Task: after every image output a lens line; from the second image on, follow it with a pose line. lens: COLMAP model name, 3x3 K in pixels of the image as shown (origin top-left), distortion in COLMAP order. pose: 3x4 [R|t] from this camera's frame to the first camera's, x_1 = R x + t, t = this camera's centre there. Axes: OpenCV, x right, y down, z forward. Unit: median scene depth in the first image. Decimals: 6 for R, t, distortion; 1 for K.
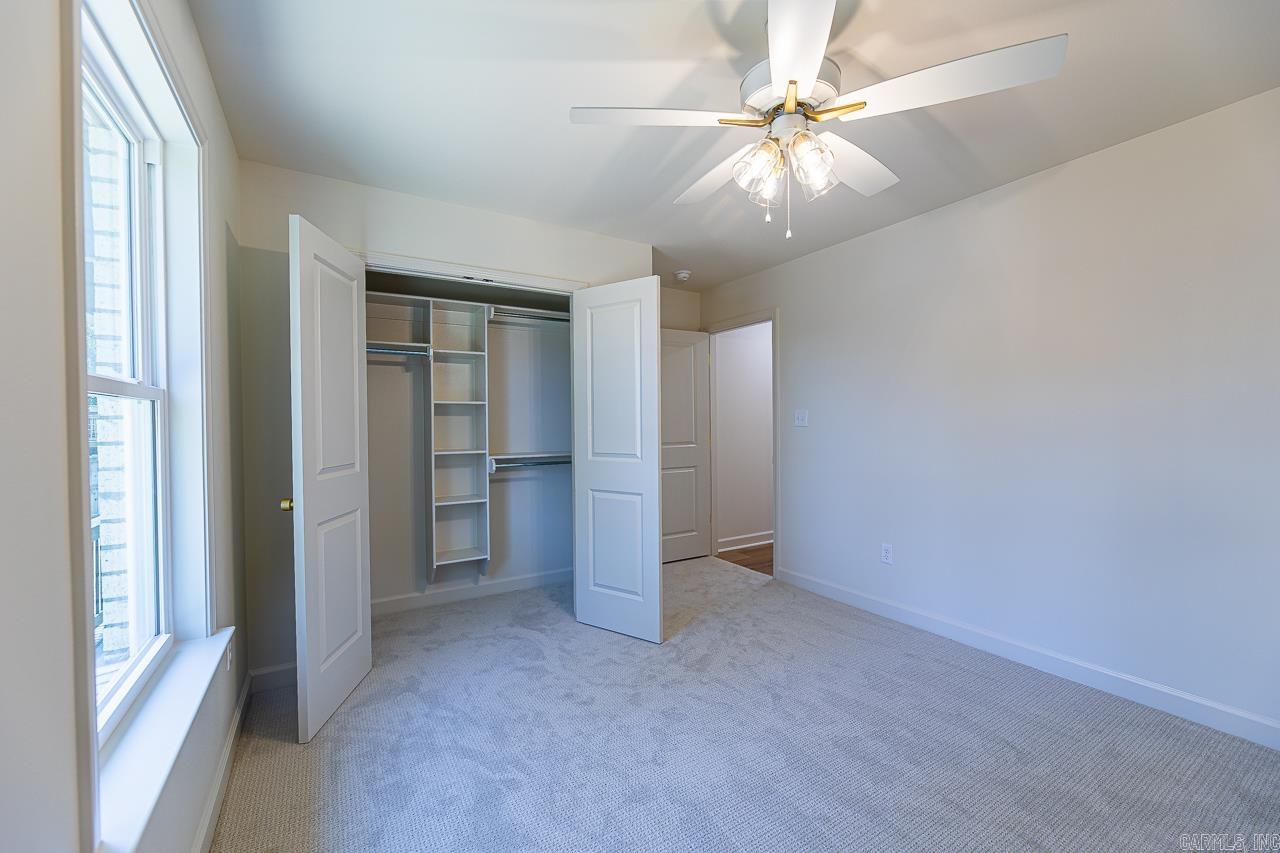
lens RADIAL K [[515.5, 0, 642.4], [0, 515.5, 424.3], [0, 0, 1]] dist [-0.000263, 0.000115]
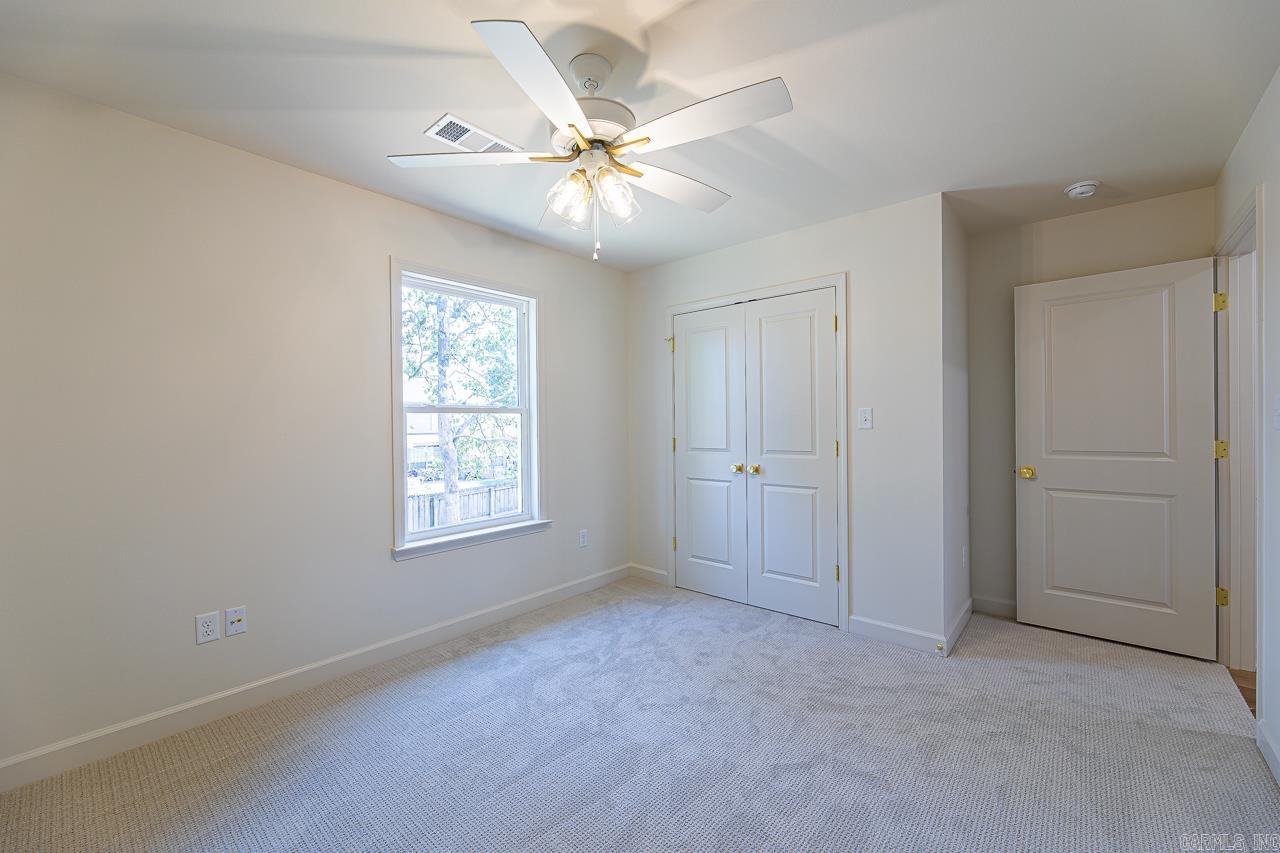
lens RADIAL K [[515.5, 0, 642.4], [0, 515.5, 424.3], [0, 0, 1]] dist [-0.000263, 0.000115]
pose [[0.301919, 0.011715, -0.953262, 1.013521], [0.005628, 0.999885, 0.014071, -0.022218], [0.953317, -0.009613, 0.301818, 0.551832]]
